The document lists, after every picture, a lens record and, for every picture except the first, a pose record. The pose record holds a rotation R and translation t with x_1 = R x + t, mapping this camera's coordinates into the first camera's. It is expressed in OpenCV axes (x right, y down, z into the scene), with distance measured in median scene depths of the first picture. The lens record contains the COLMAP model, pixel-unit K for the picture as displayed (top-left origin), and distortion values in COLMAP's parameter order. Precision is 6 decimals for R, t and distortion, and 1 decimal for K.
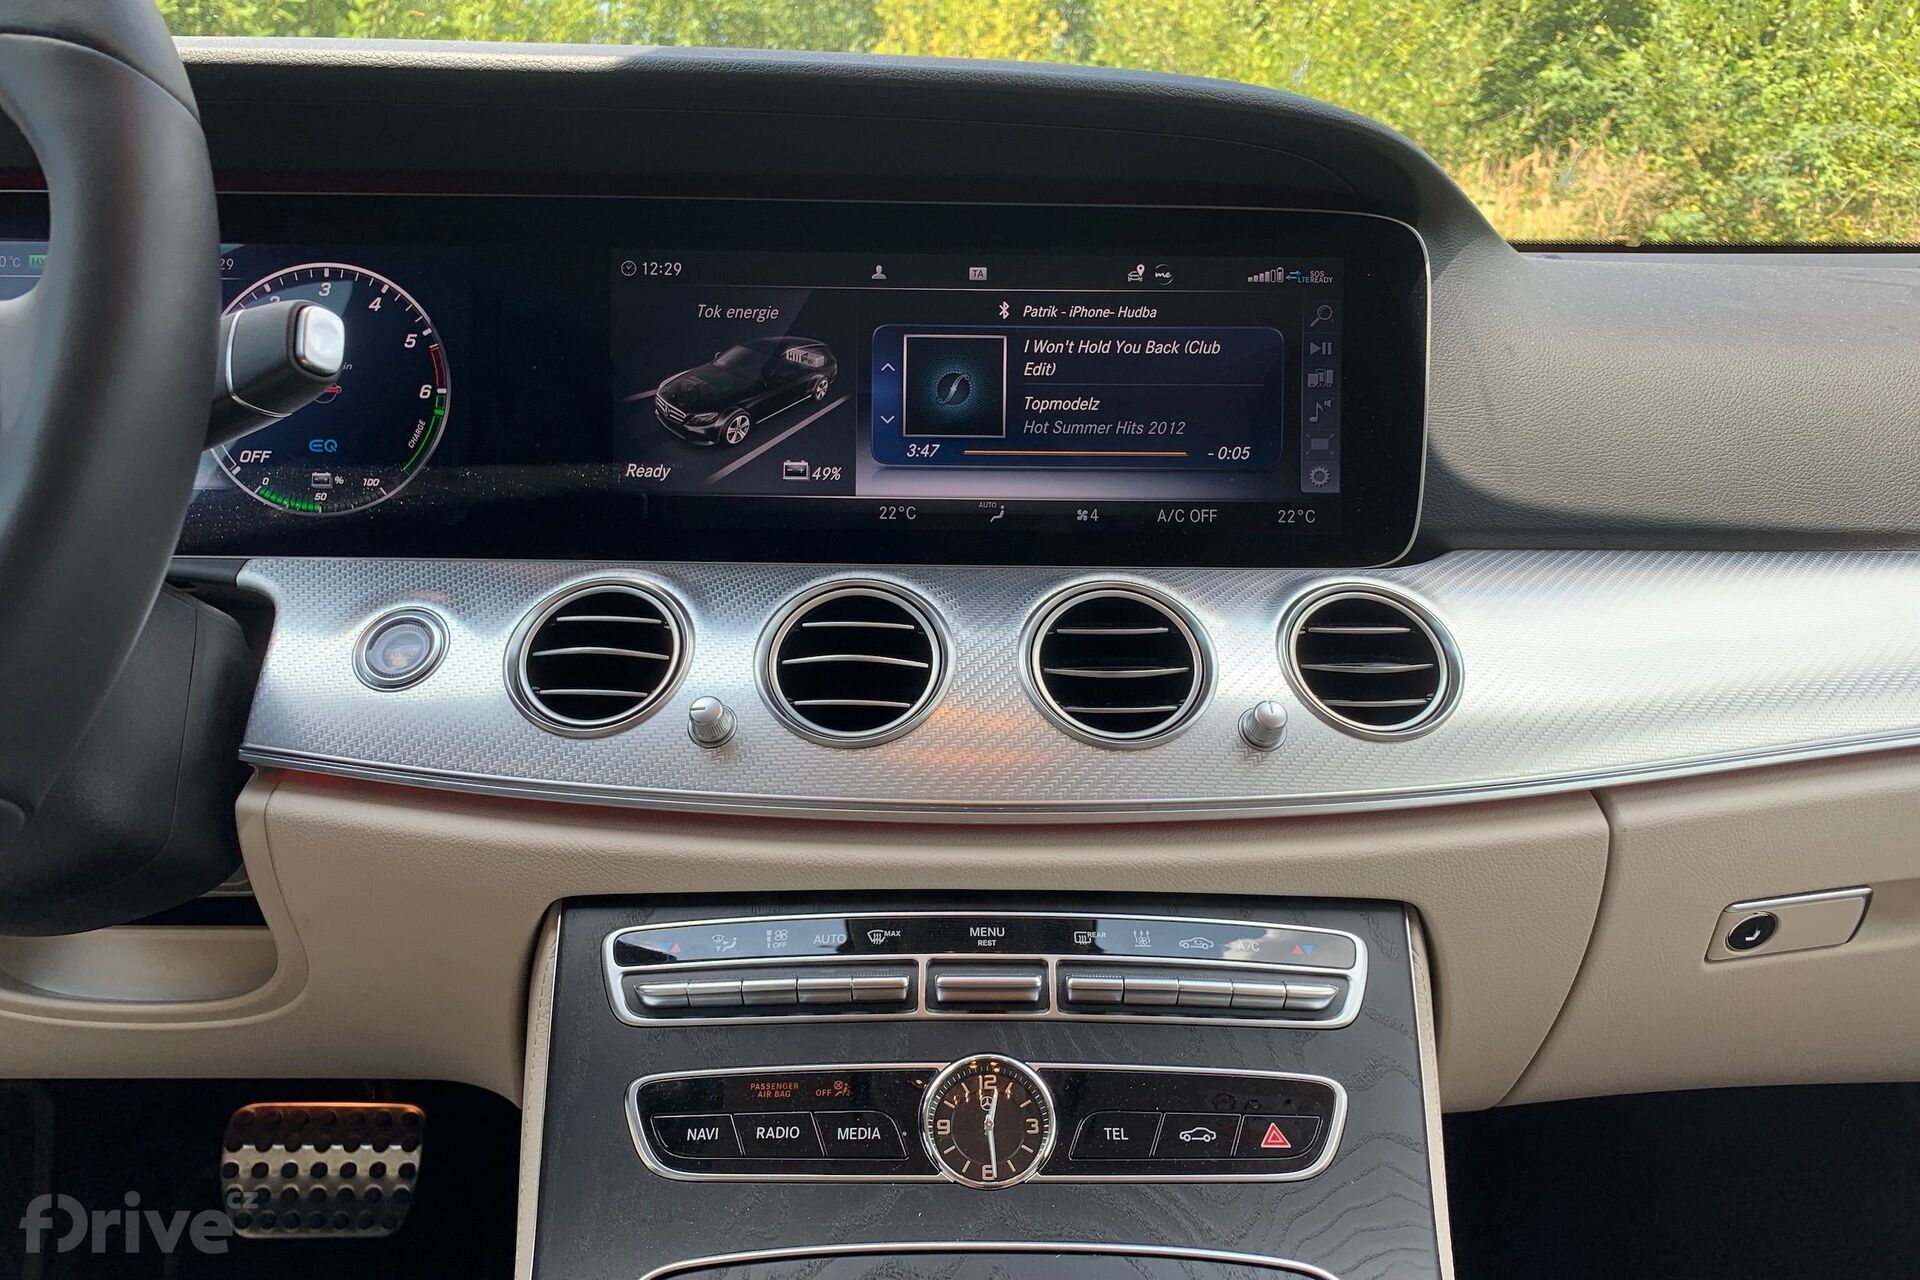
lens RADIAL K [[1448.5, 0, 986.9], [0, 1448.5, 629.3], [0, 0, 1]] dist [0.046653, -0.090903]
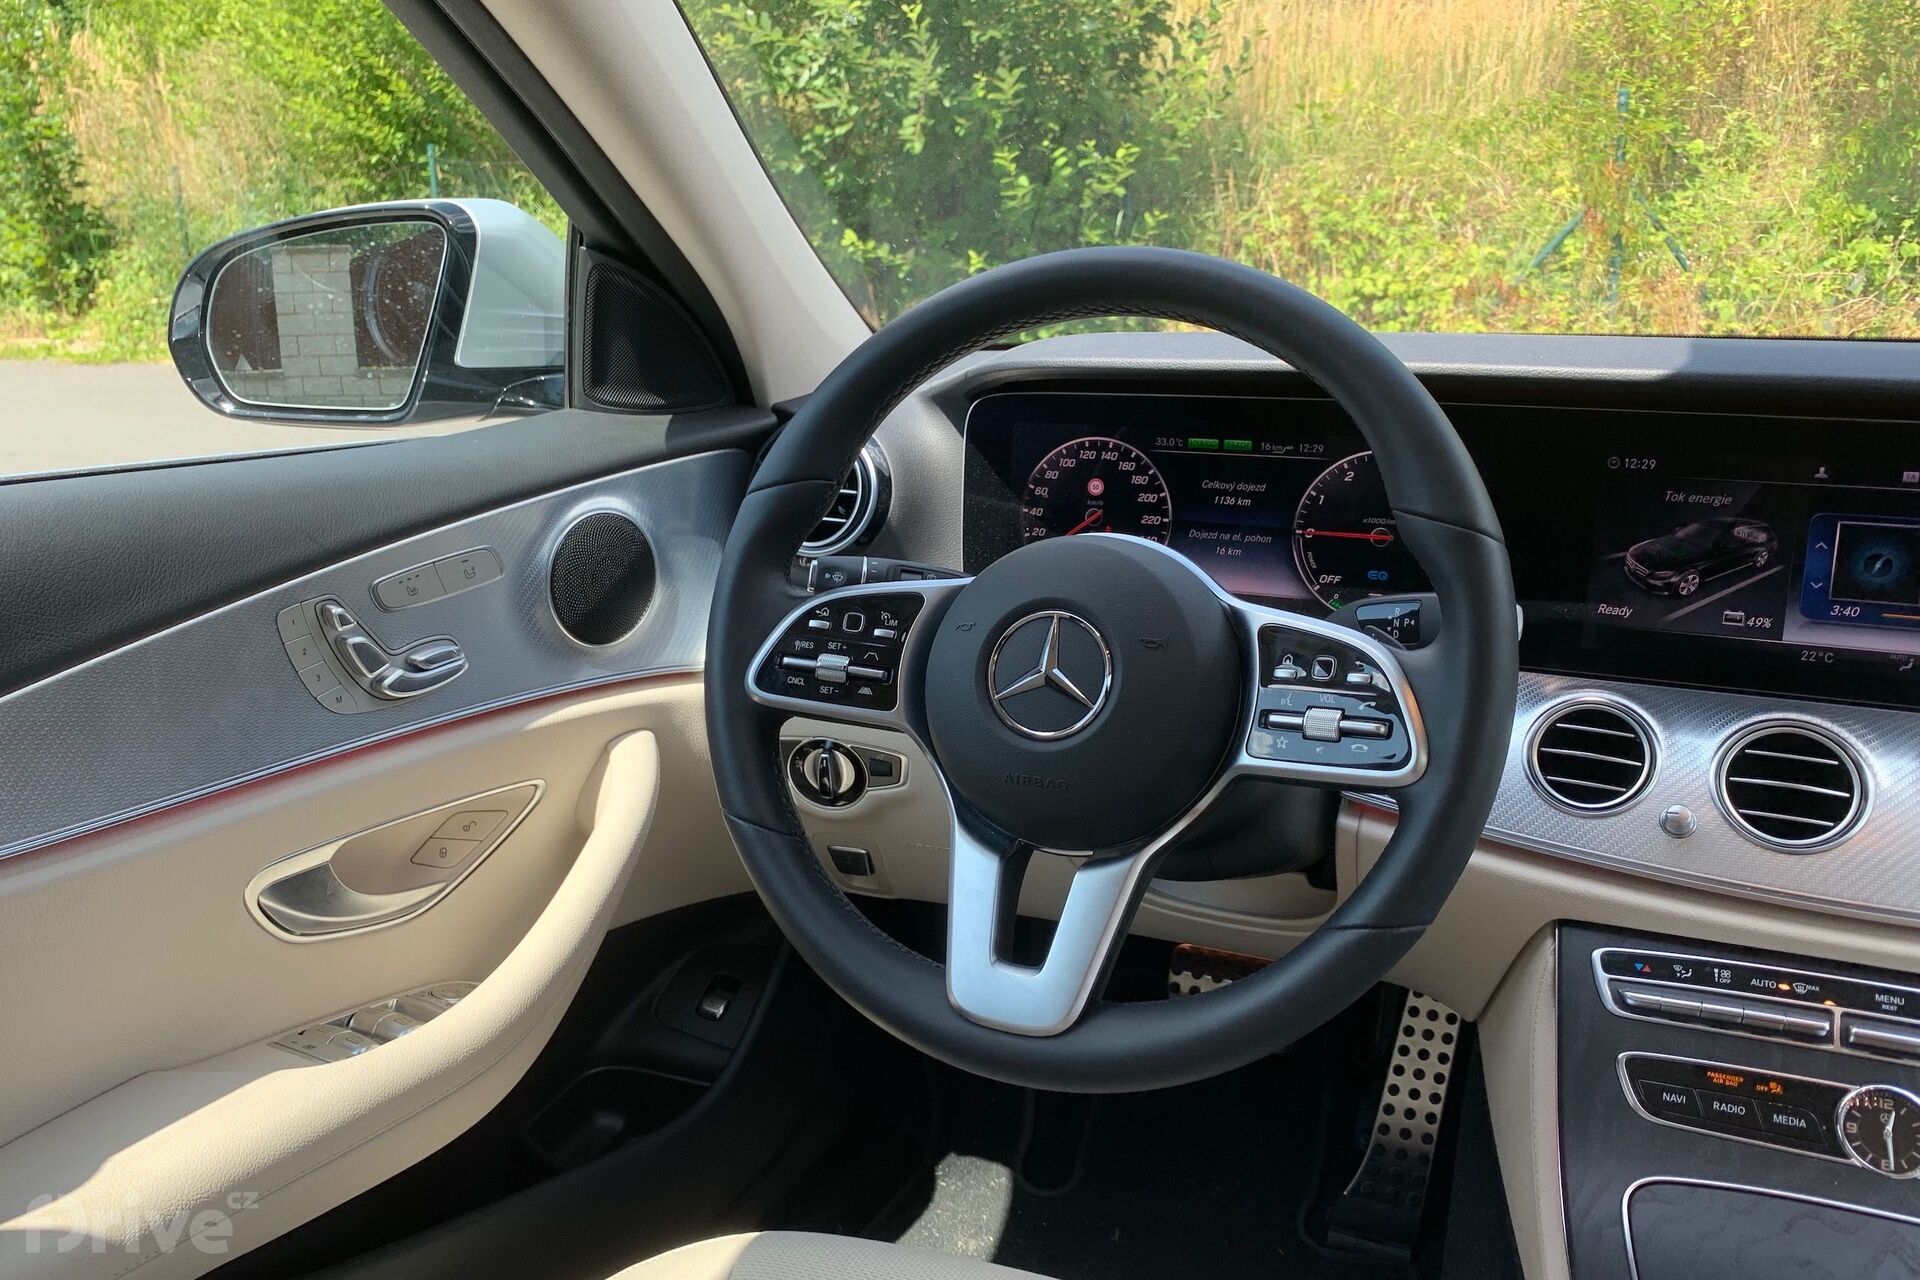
lens RADIAL K [[1490.5, 0, 965.5], [0, 1490.5, 625.2], [0, 0, 1]] dist [0.008751, 0.004453]
pose [[0.907462, 0.088053, -0.410803, -0.209614], [-0.031494, 0.989296, 0.142481, -0.279409], [0.418952, -0.116358, 0.900522, -0.548916]]
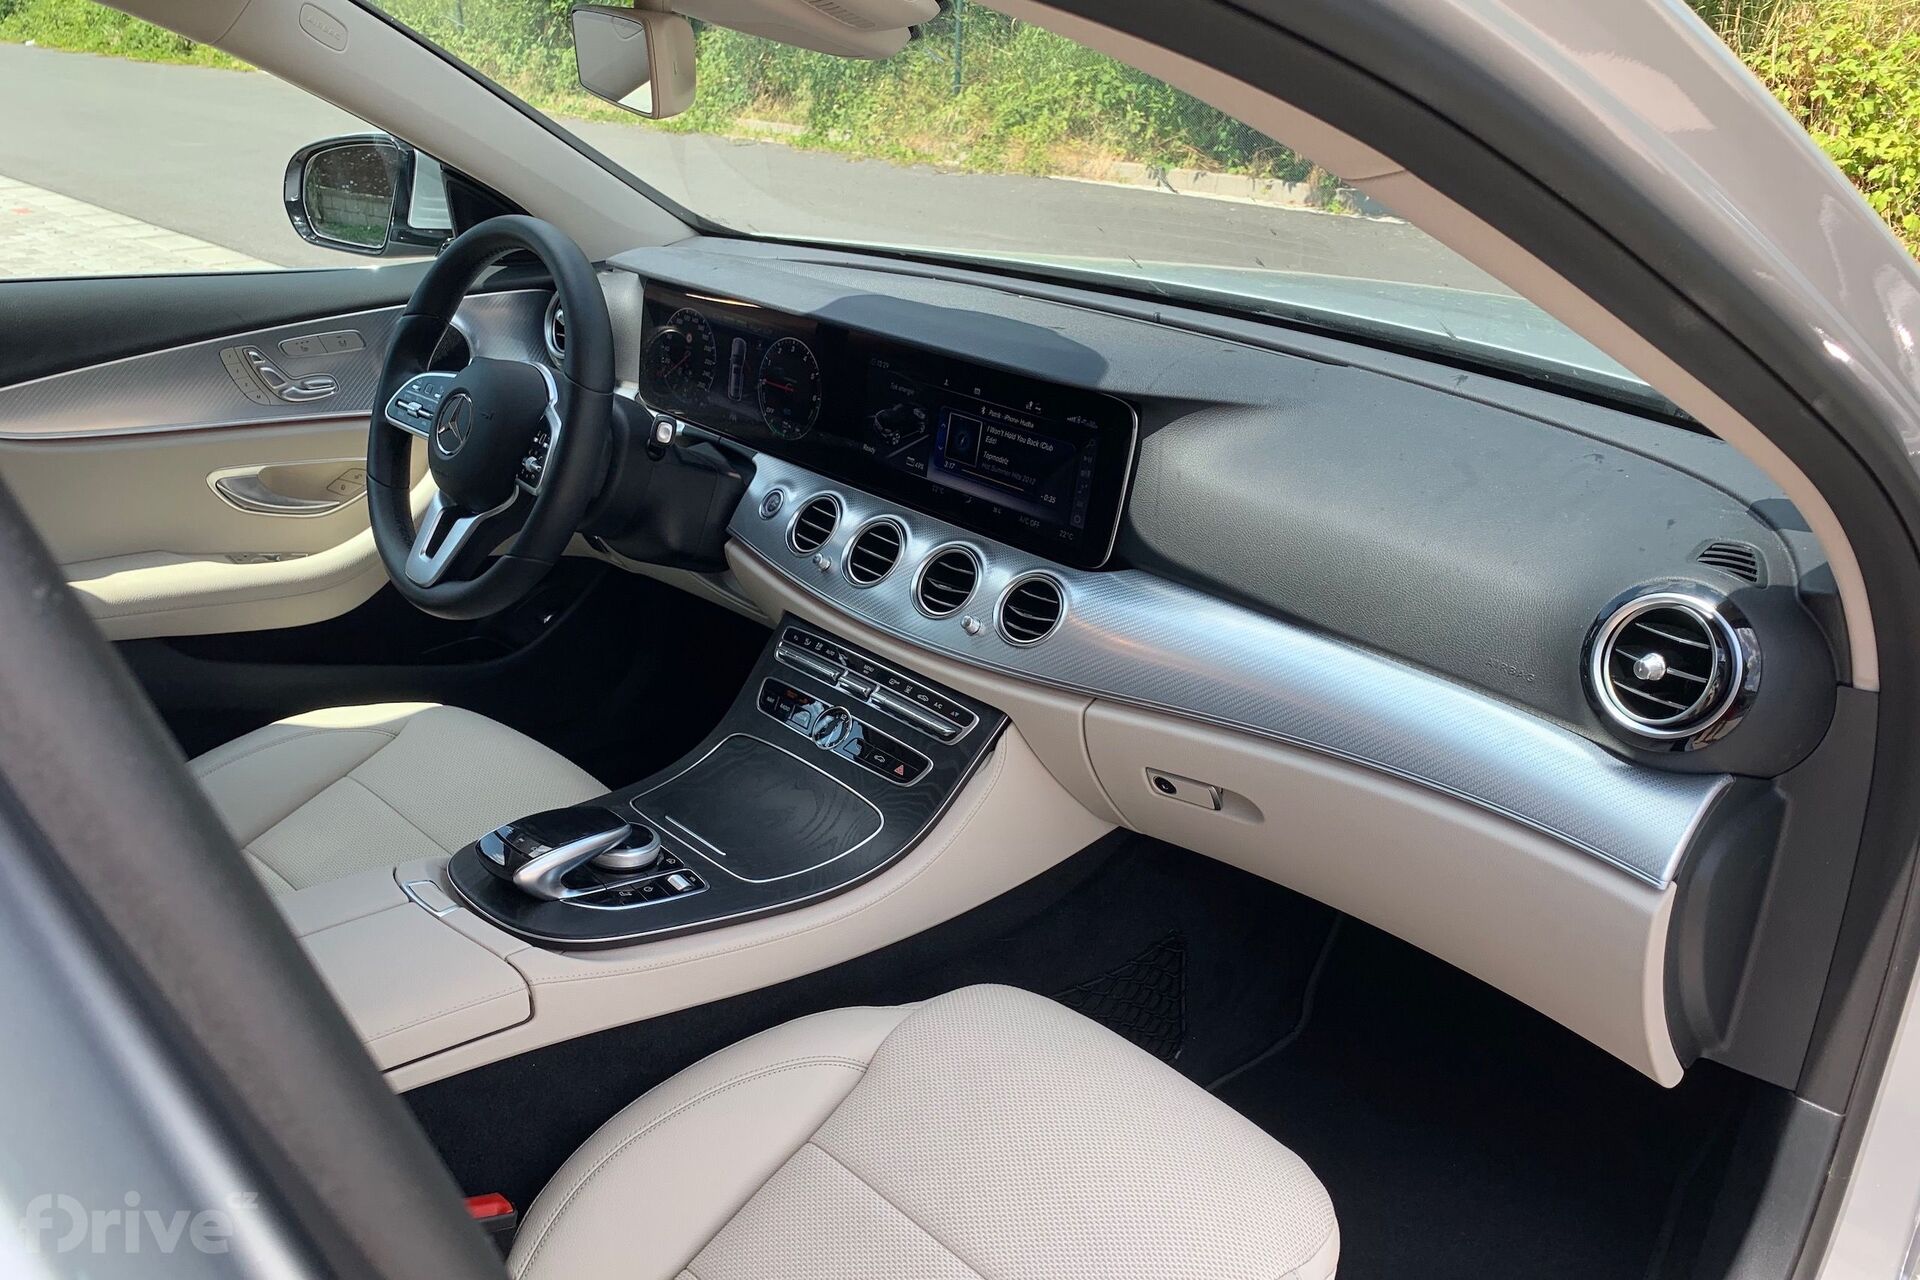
lens RADIAL K [[1433.1, 0, 960.0], [0, 1433.1, 640.0], [0, 0, 1]] dist [0.038222, -0.000517]
pose [[0.691105, 0.301460, -0.656883, 1.527575], [-0.118601, 0.943843, 0.308373, -0.560373], [0.712957, -0.135211, 0.688048, -0.569431]]
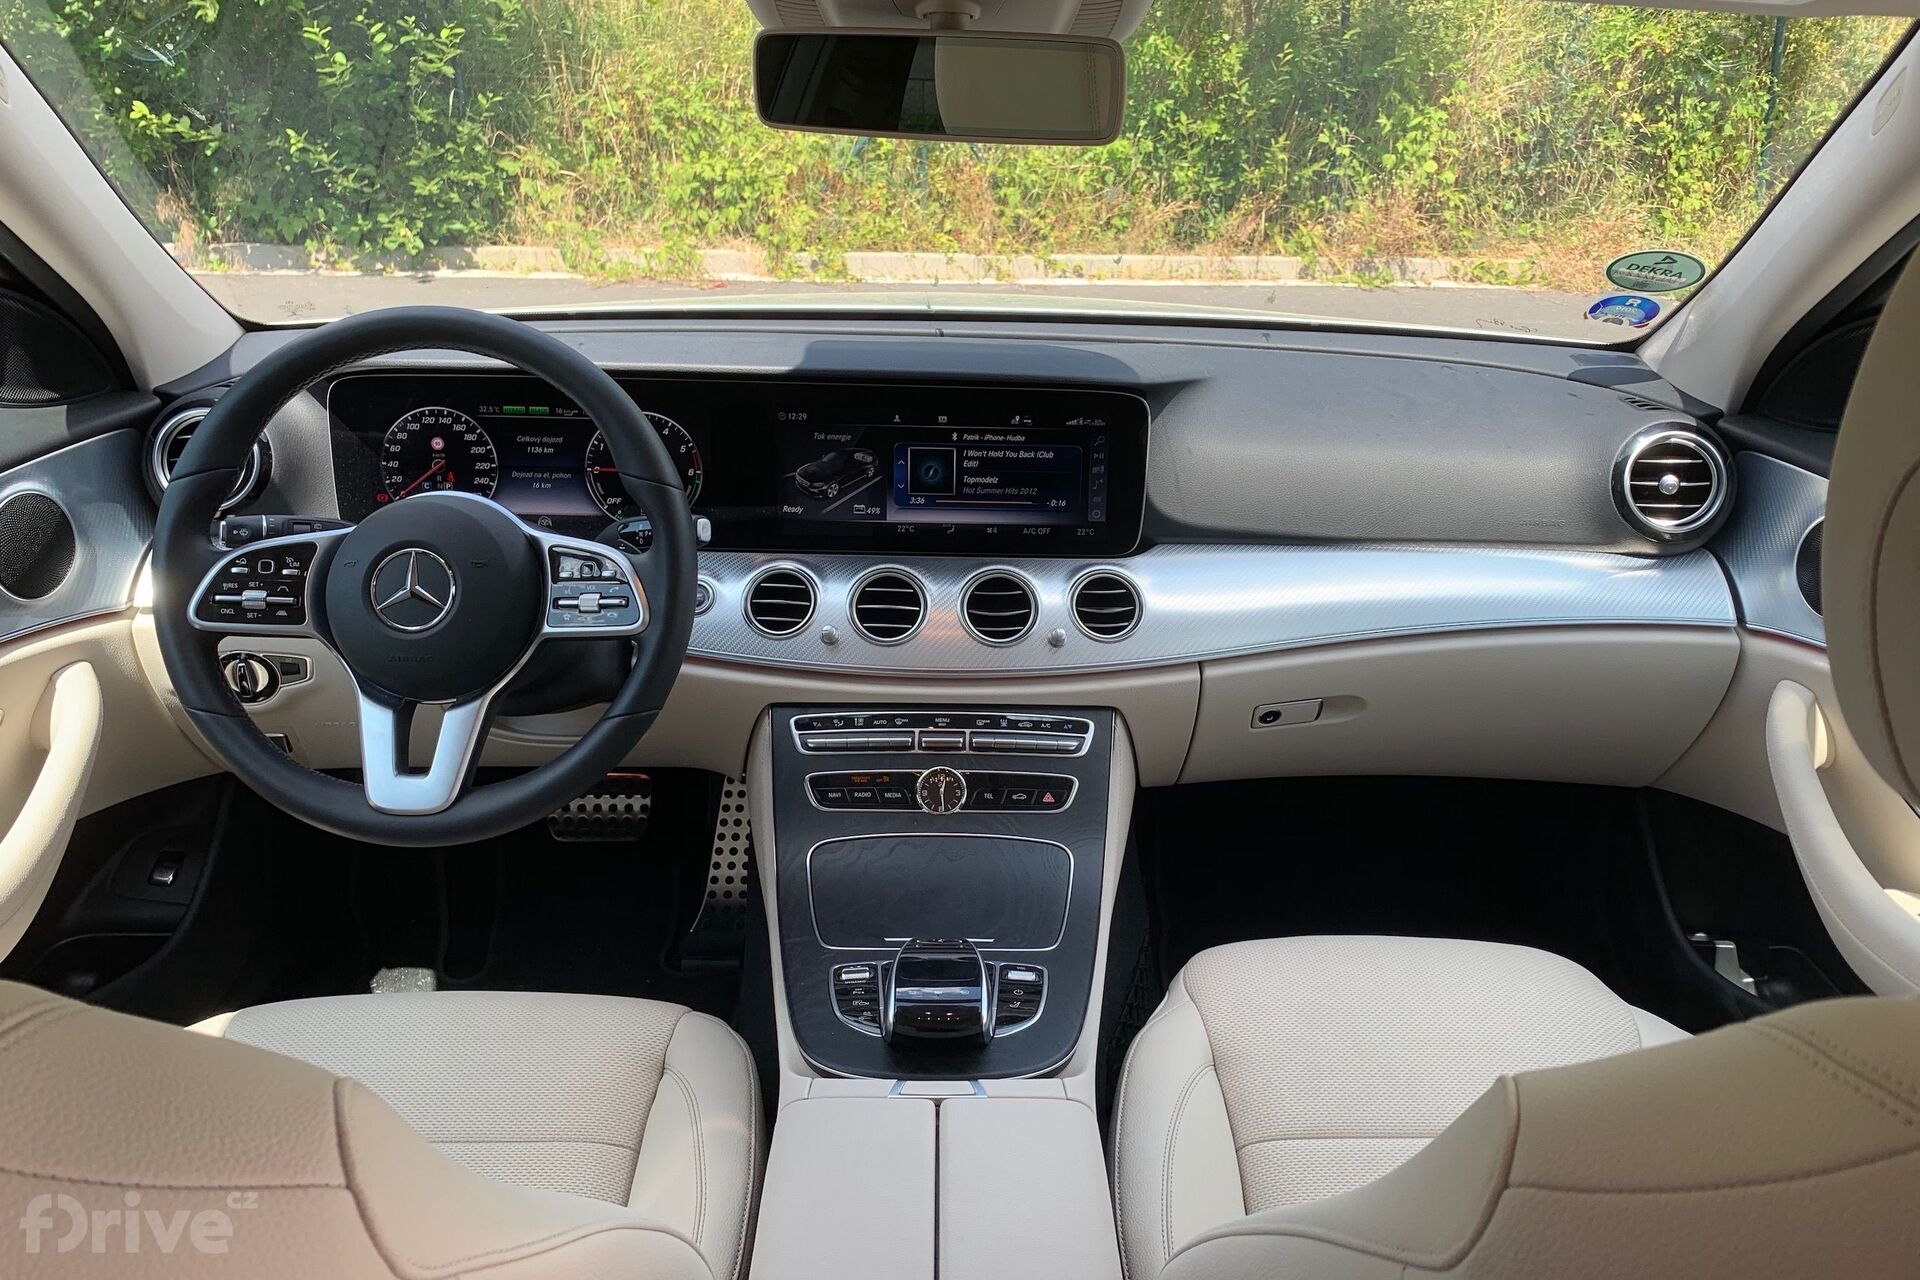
lens RADIAL K [[1448.5, 0, 986.9], [0, 1448.5, 629.3], [0, 0, 1]] dist [0.046653, -0.090903]
pose [[0.999952, 0.009784, -0.000957, 0.065796], [-0.009317, 0.974241, 0.225318, -0.430951], [0.003137, -0.225298, 0.974285, -1.191209]]
